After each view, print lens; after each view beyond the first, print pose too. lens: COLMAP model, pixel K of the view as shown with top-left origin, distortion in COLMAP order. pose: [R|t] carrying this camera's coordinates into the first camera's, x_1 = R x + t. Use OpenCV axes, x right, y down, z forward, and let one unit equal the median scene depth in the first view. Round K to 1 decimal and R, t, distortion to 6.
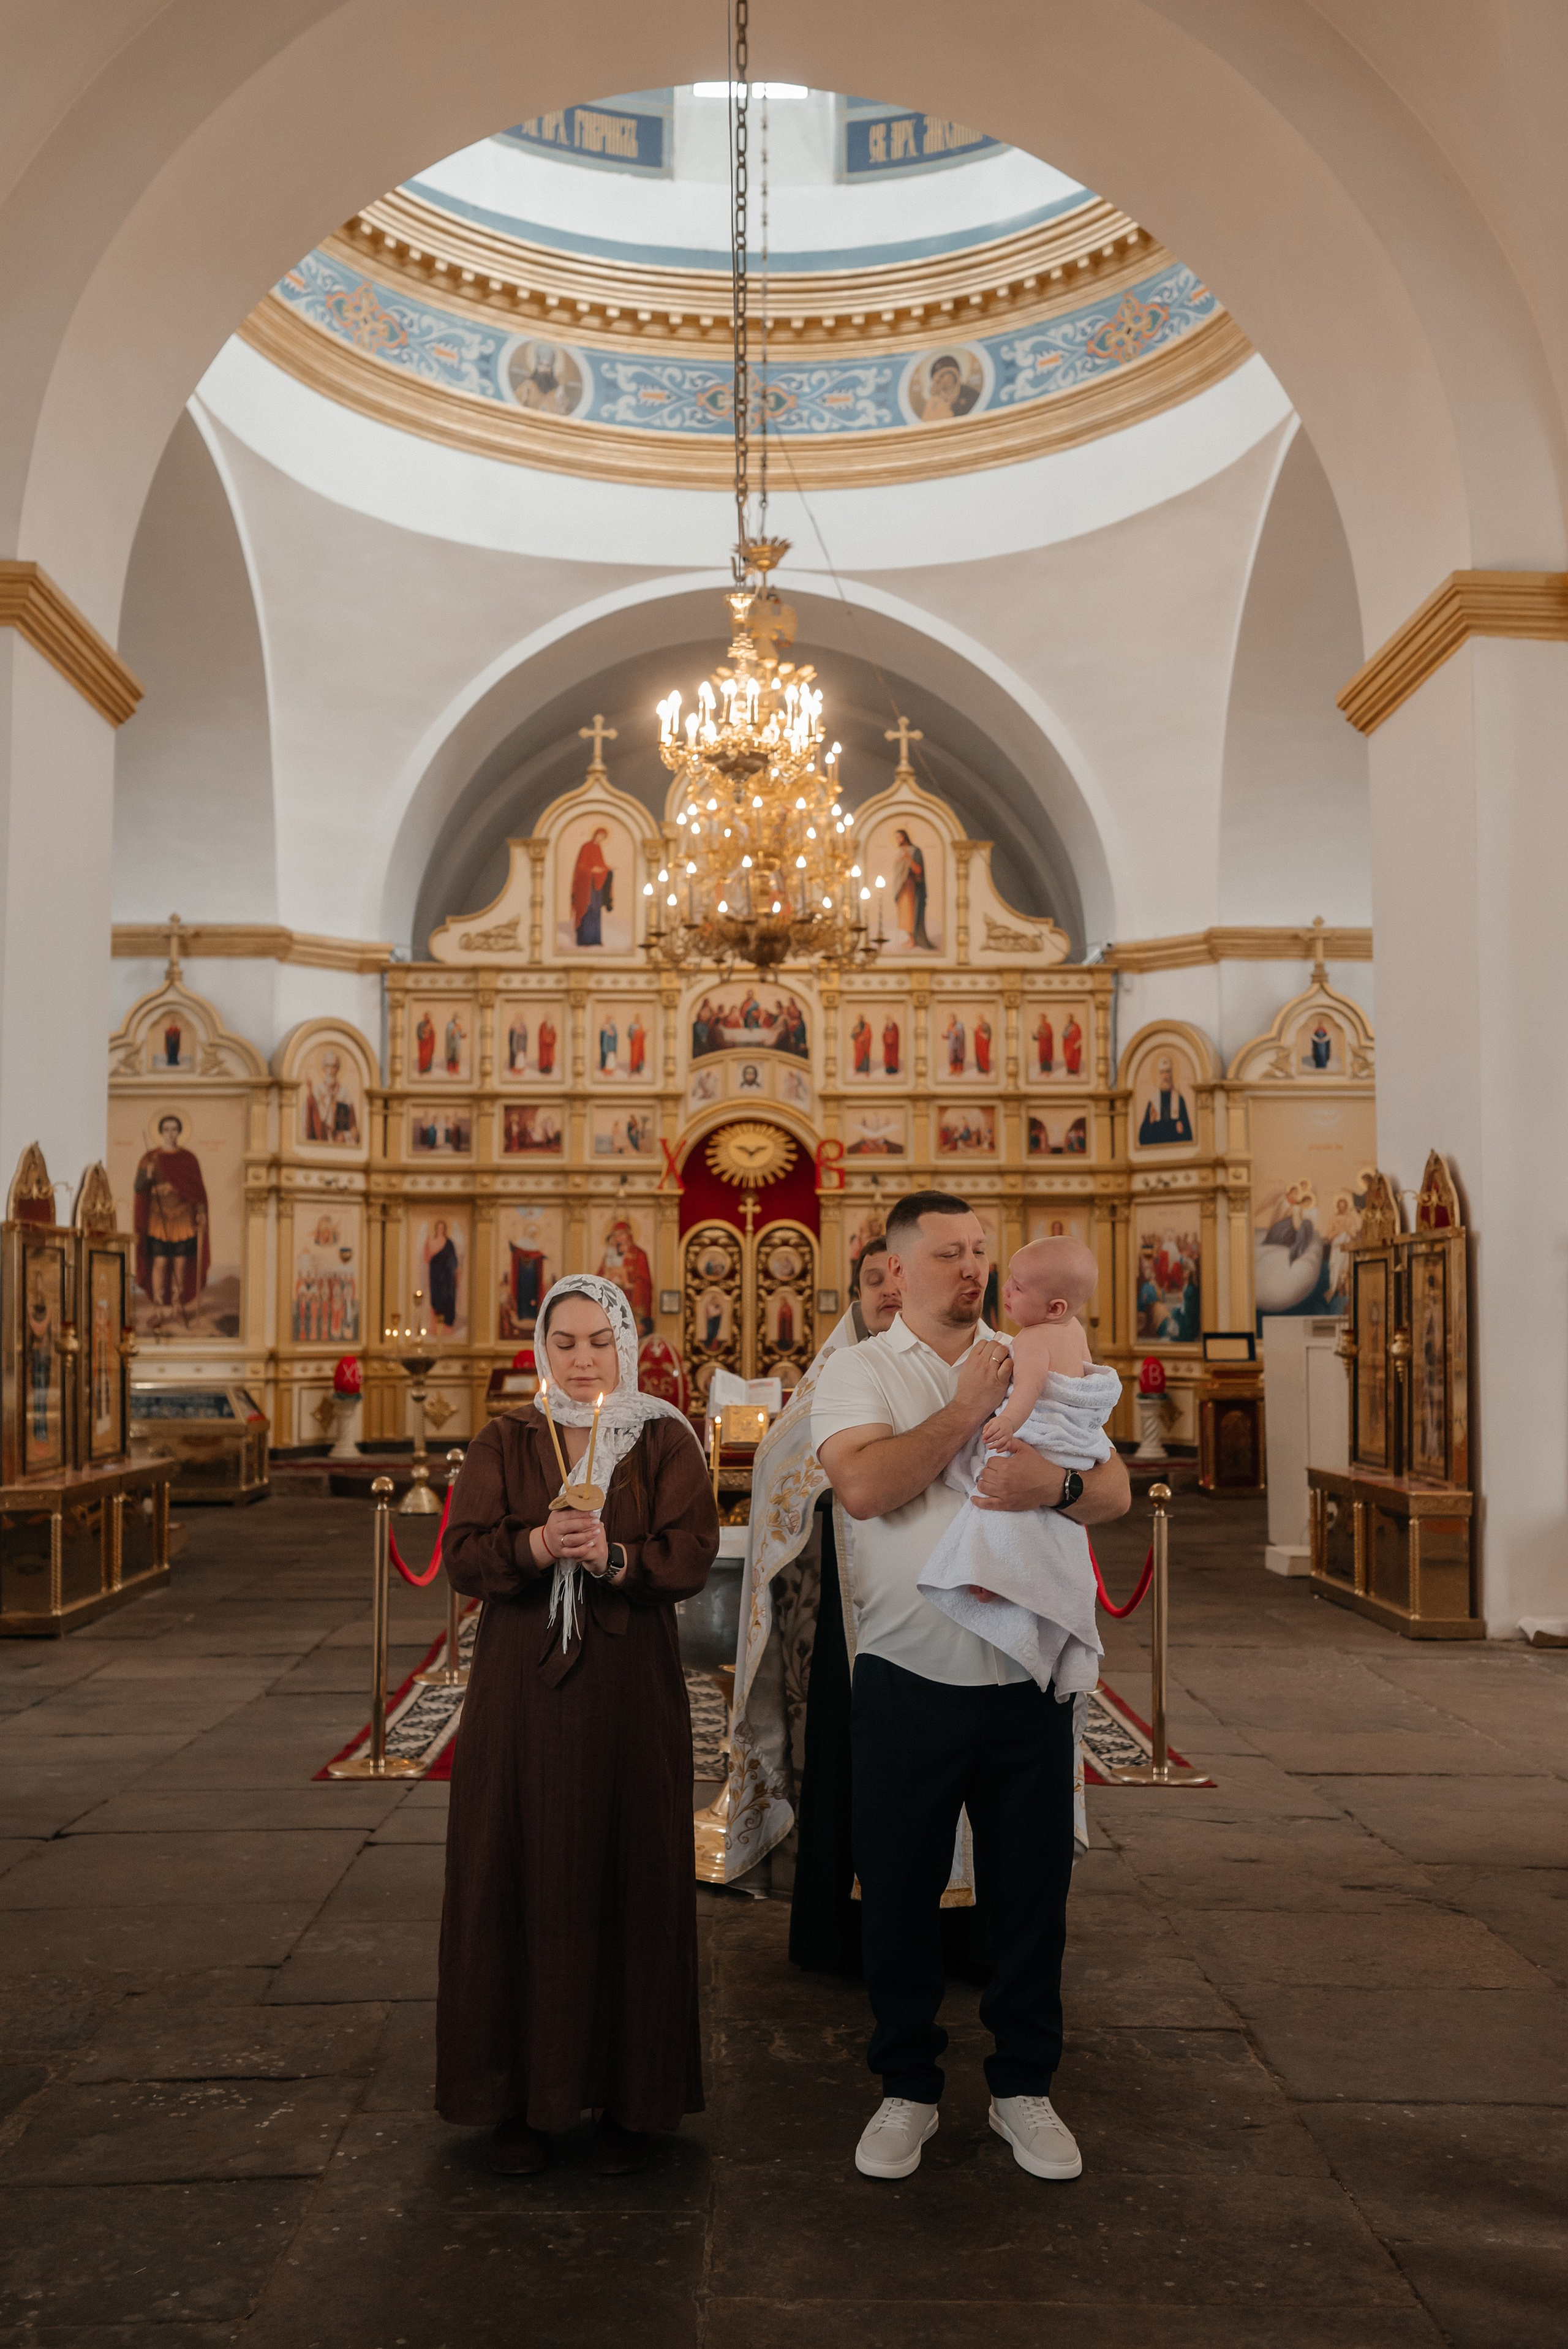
lens RADIAL K [[2227.4, 0, 789.9], [0, 2227.4, 1160.8], [0, 0, 1]] dist [0.000046, 0.000446]
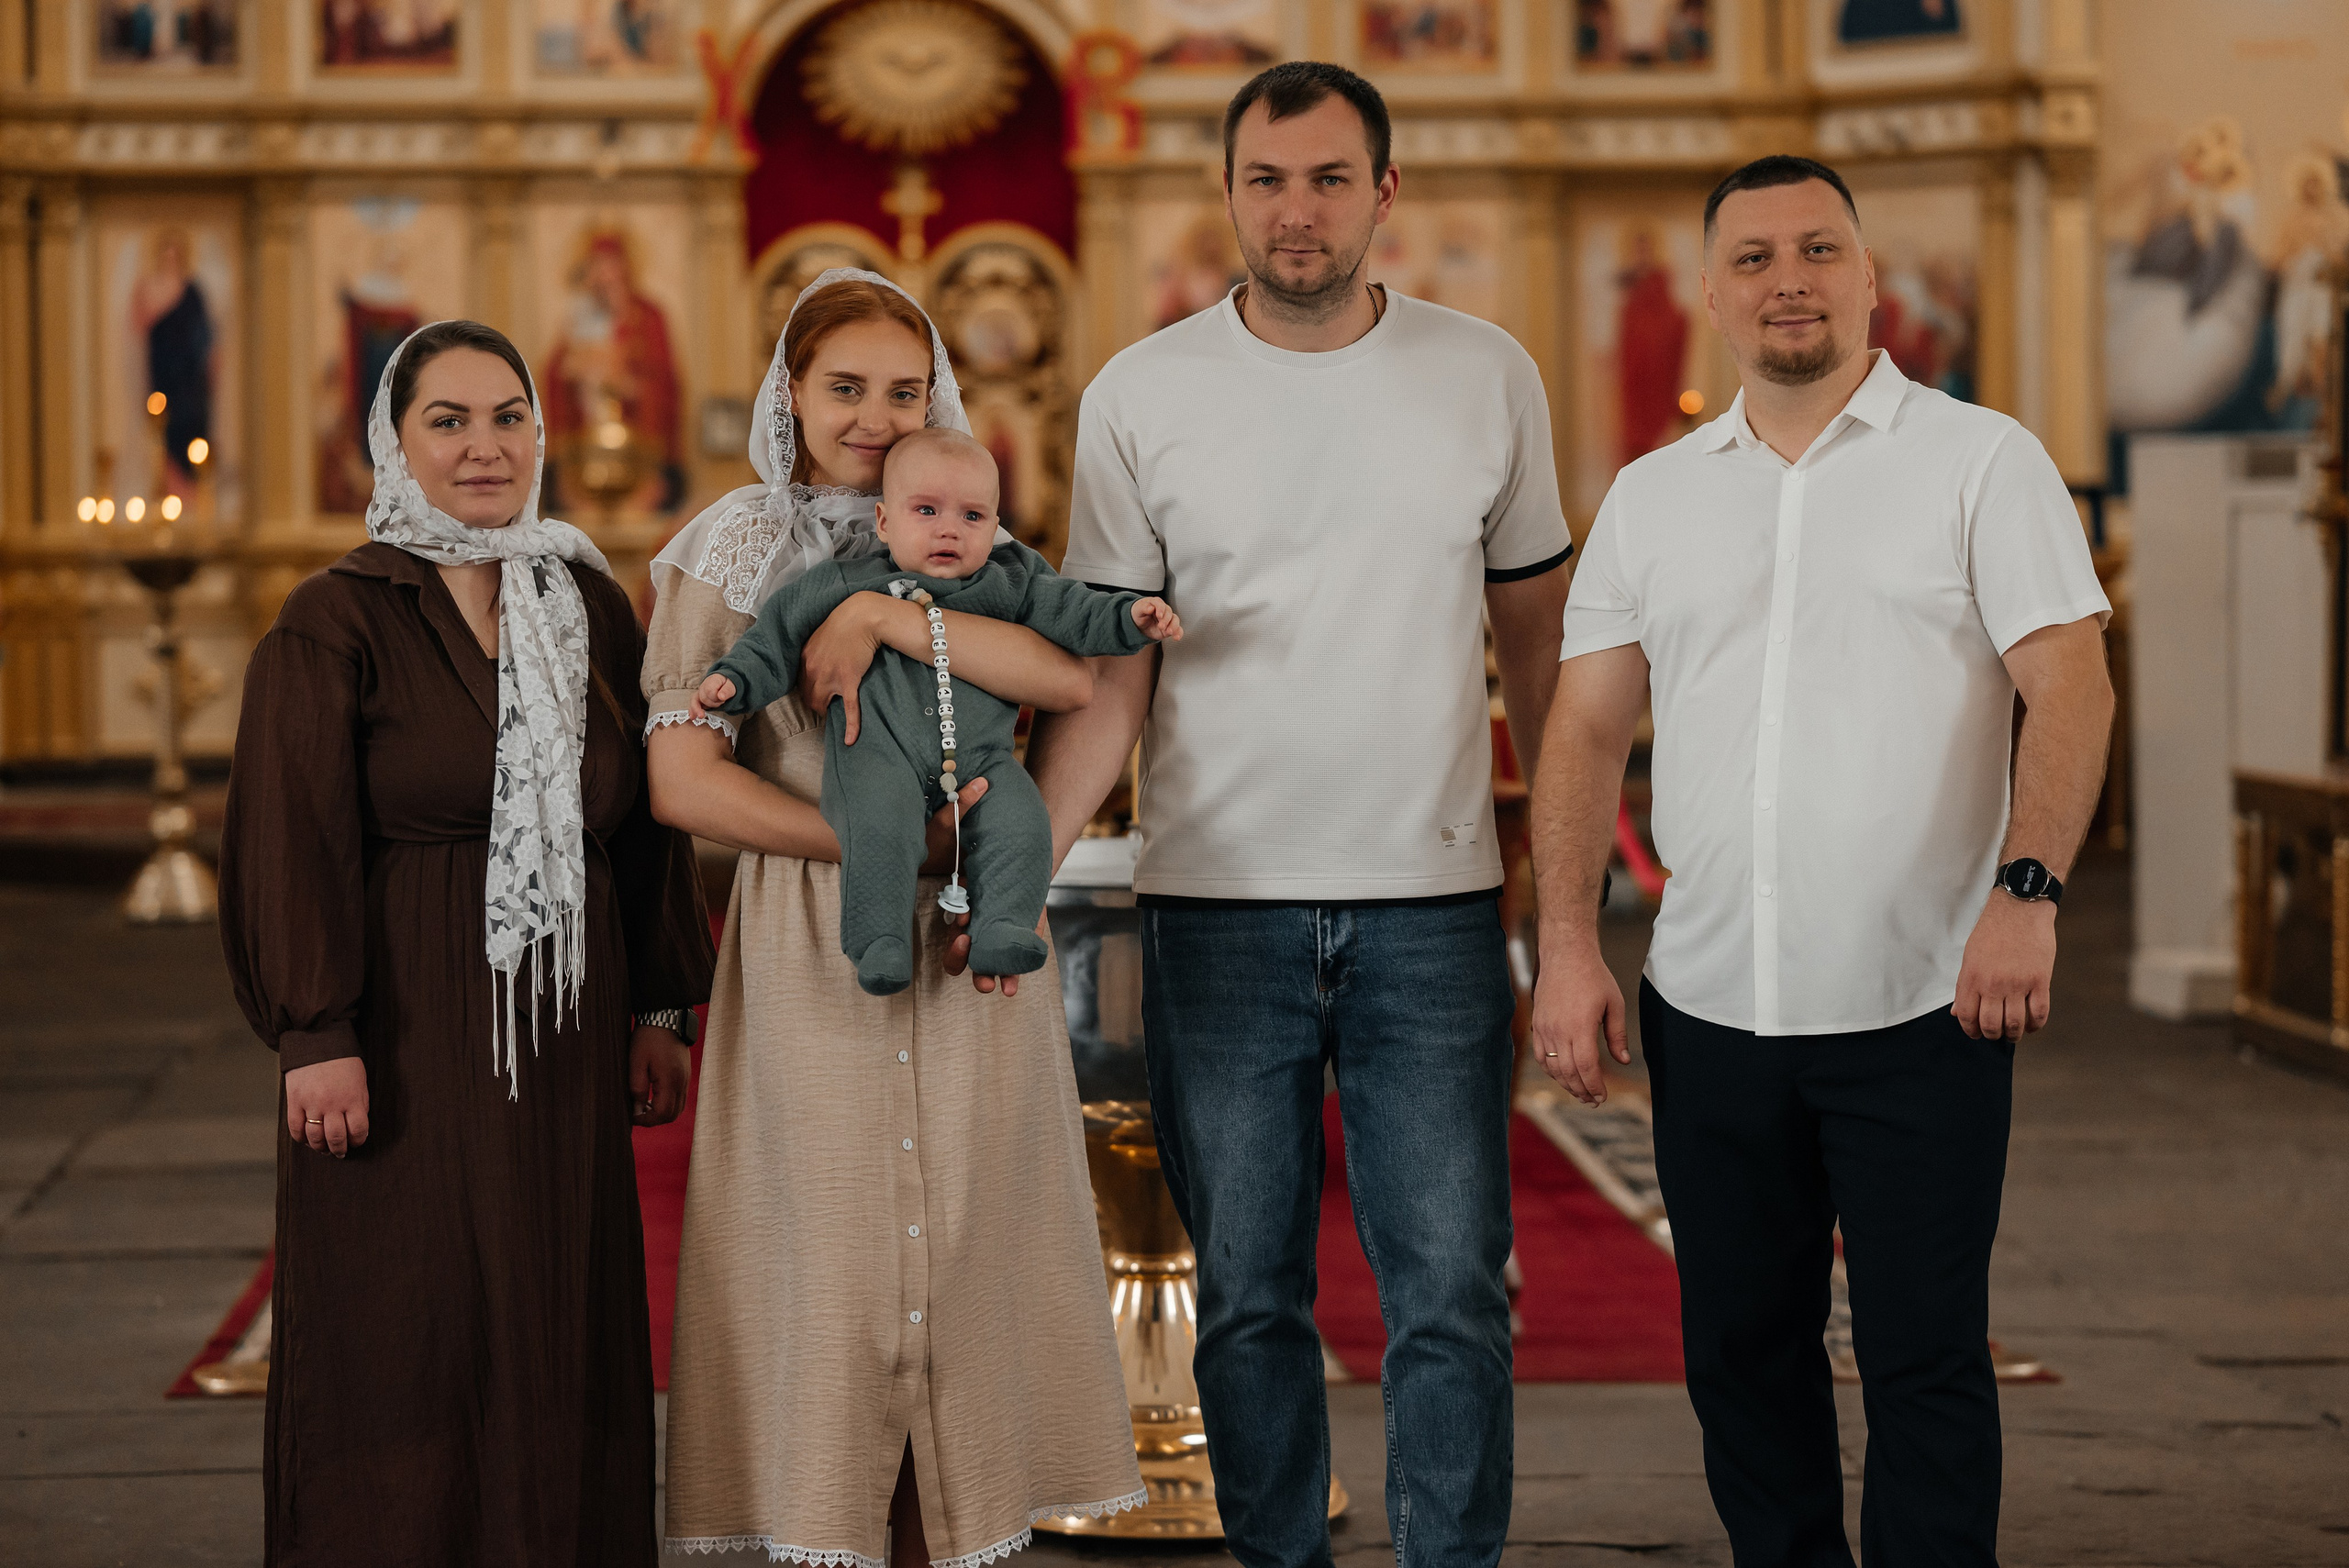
lens RADIAL K [[5570.9, 0, 1202.2], [0, 5570.9, 878.9], [0, 0, 1]] dist [-0.049754, 0.580506]
pose [[0.998638, -0.011296, 0.050928, -0.018638], [0.004086, 0.990212, 0.139511, 0.001727], [-0.052005, -0.139113, 0.988910, -0.057523]]
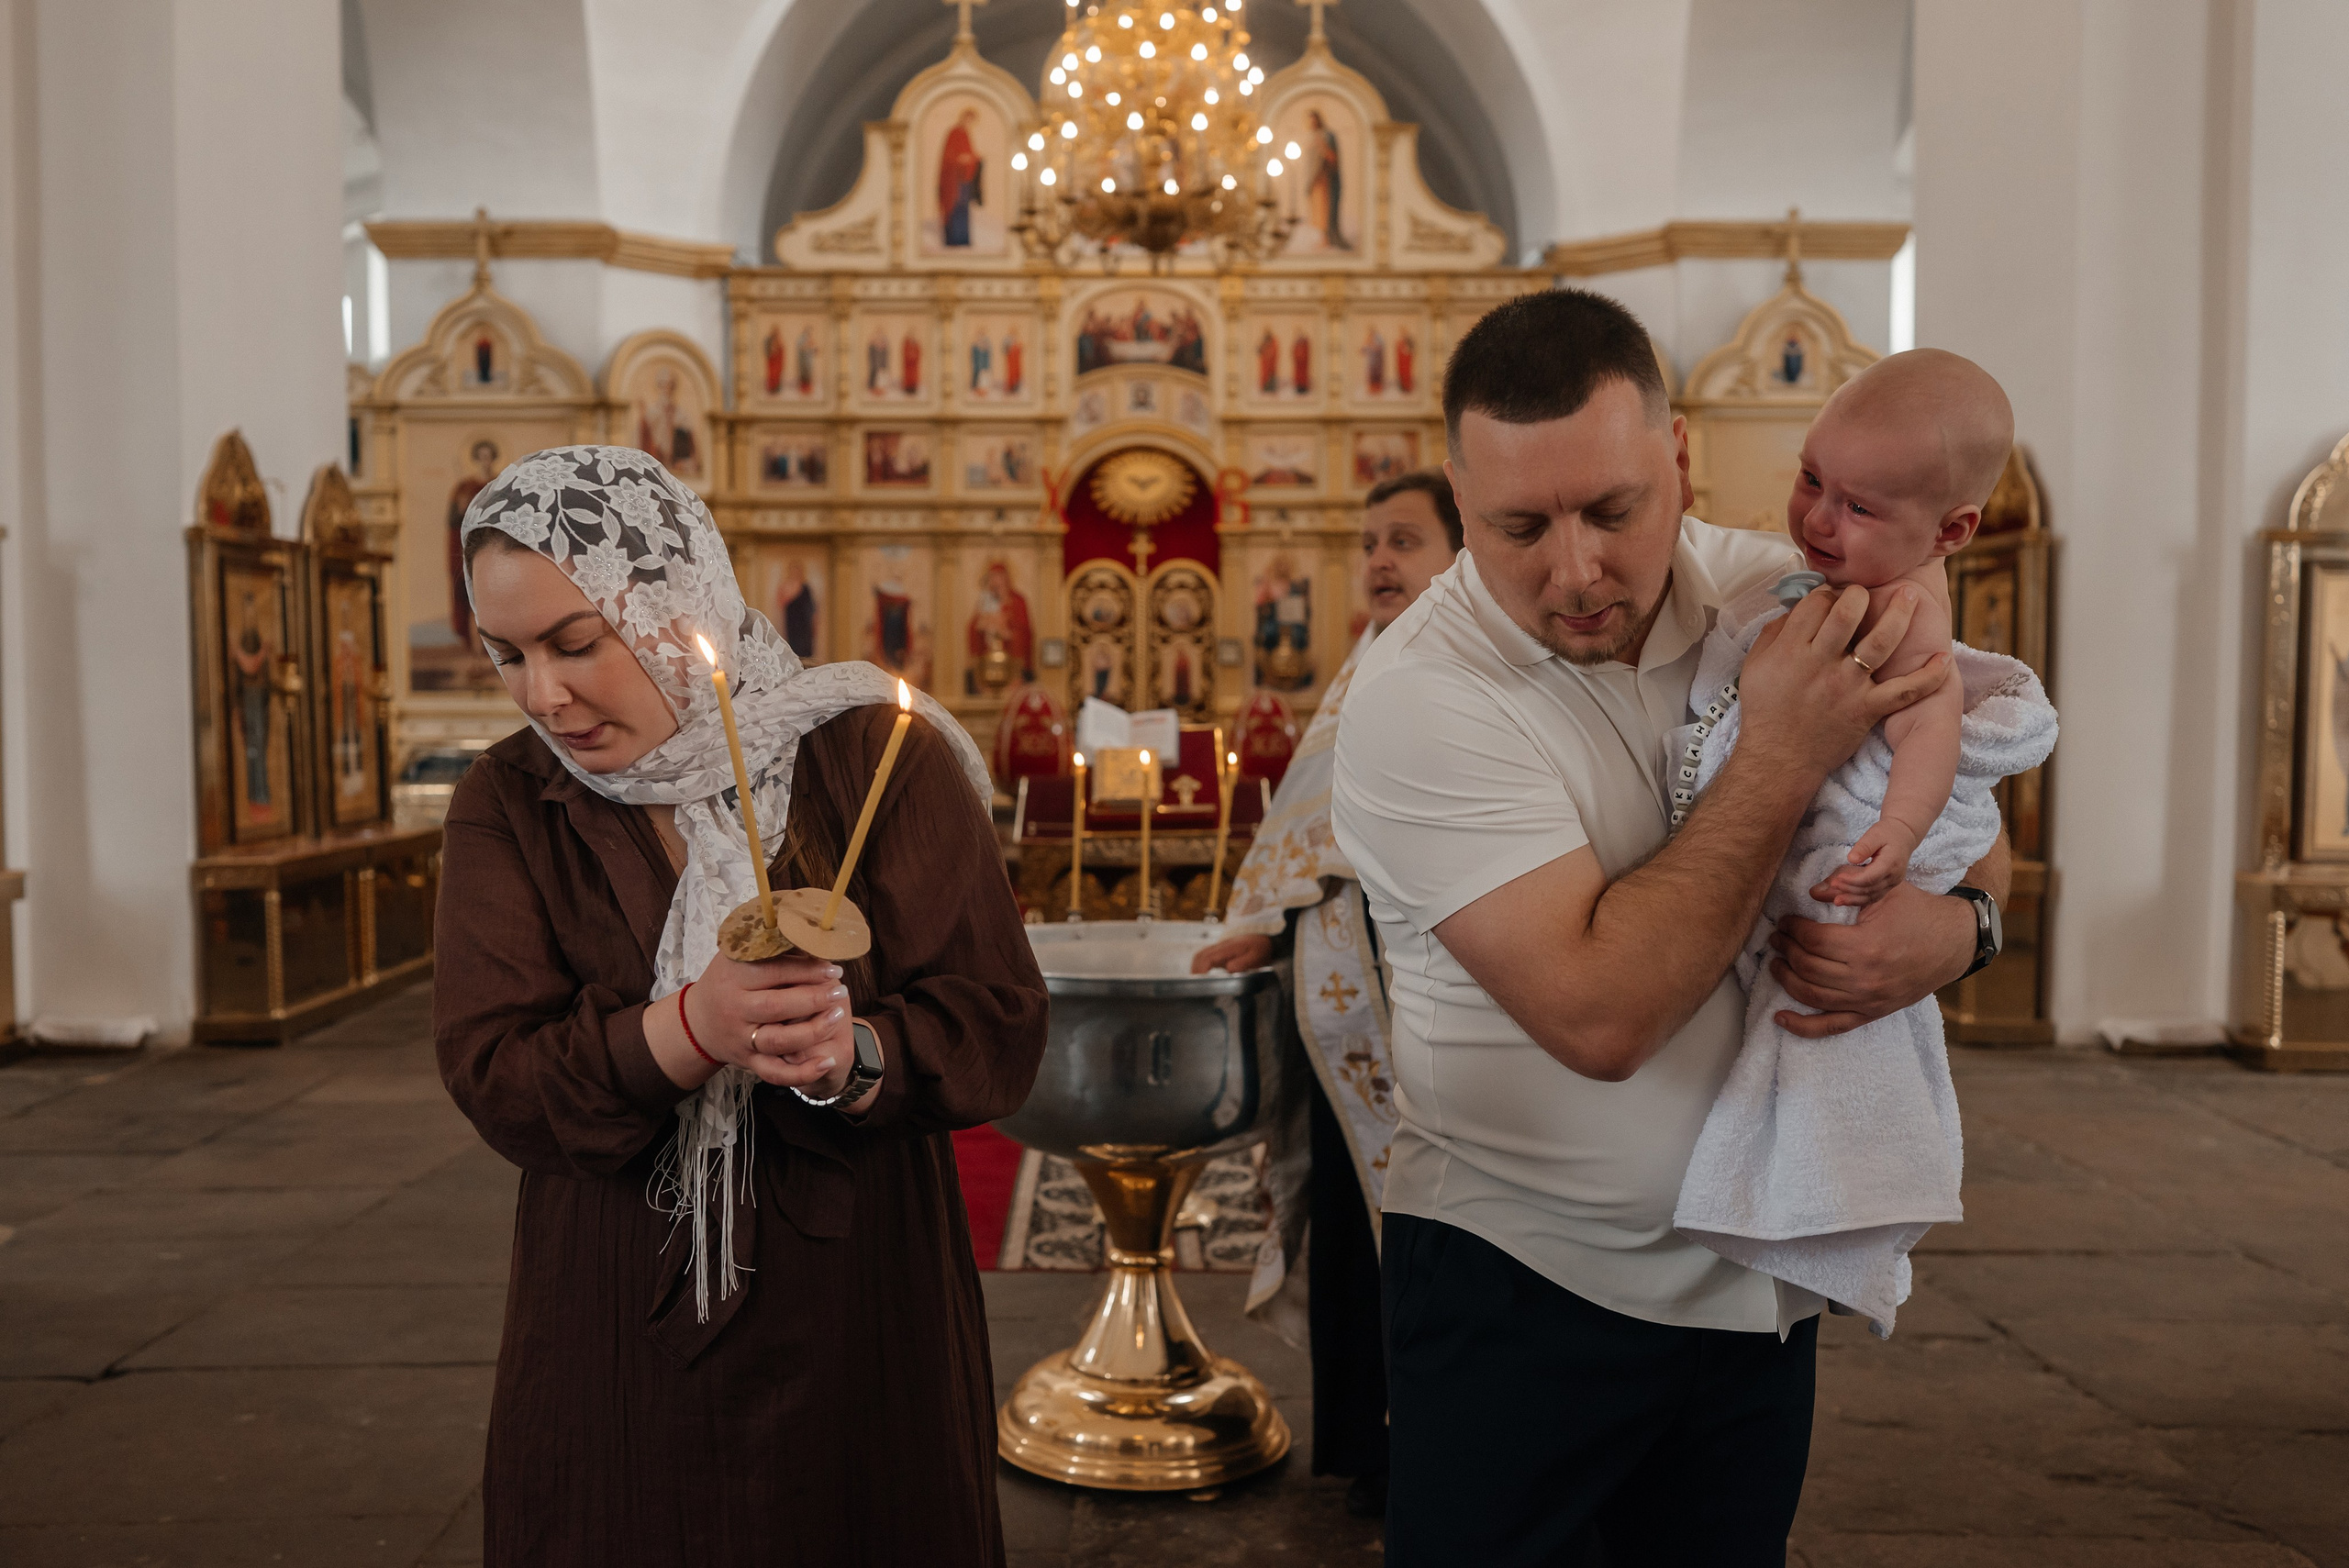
lens RADIAL K [[2214.7, 0, 1168.0], [0, 2214.7, 790.7], [0, 0, 1]] dist [-0.002923, -0.005452]
pose [[0.999967, -0.001146, -0.008083, -0.000440], [0.002076, 0.993246, 0.116009, 0.015433], [0.007896, -0.116022, 0.993215, 0.110326]]
